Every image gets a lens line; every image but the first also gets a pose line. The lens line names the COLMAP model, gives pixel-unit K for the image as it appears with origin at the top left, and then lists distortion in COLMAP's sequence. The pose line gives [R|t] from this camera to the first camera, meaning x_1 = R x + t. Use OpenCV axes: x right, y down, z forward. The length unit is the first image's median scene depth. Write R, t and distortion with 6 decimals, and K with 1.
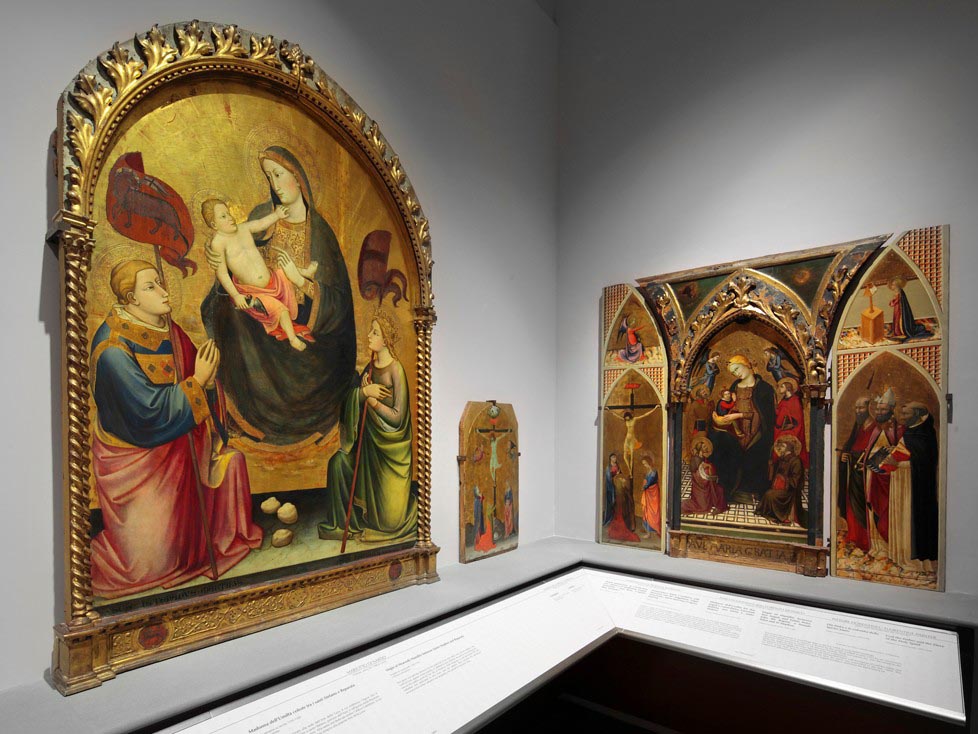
lens RADIAL K [[491.4, 0, 471.6], [0, 491.4, 365.9], [0, 0, 1]] dist [-0.000431, -0.000152]
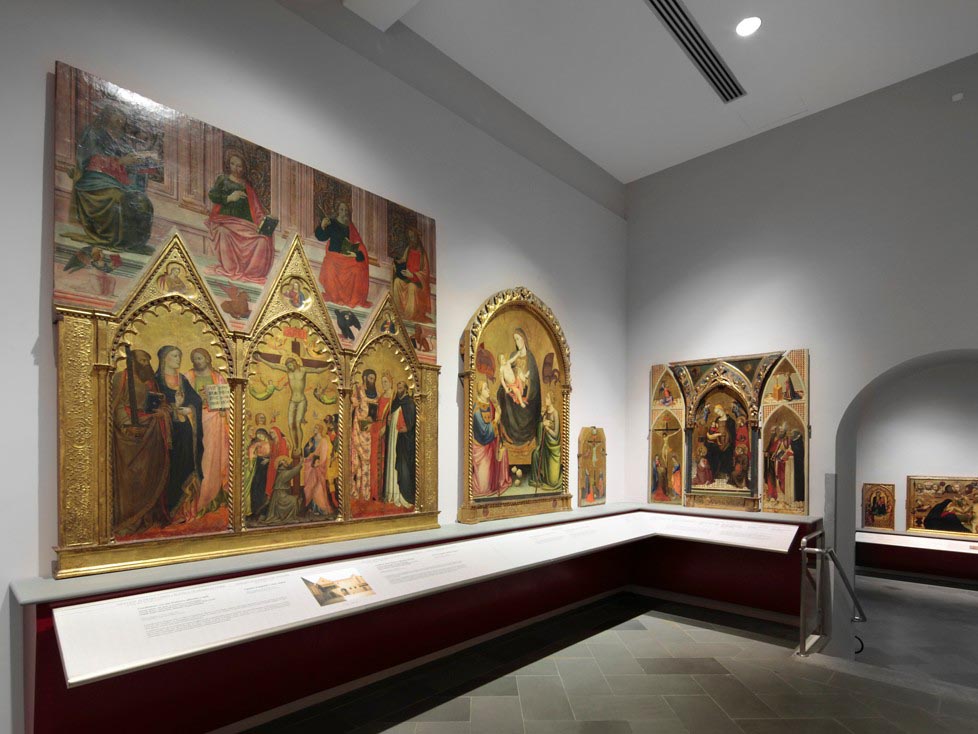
lens RADIAL K [[536.5, 0, 490.0], [0, 536.5, 387.1], [0, 0, 1]] dist [0.000366, 0.000651]
pose [[0.998609, -0.001323, -0.052709, -0.307795], [0.002139, 0.999879, 0.015425, -0.144157], [0.052682, -0.015516, 0.998491, -1.382219]]
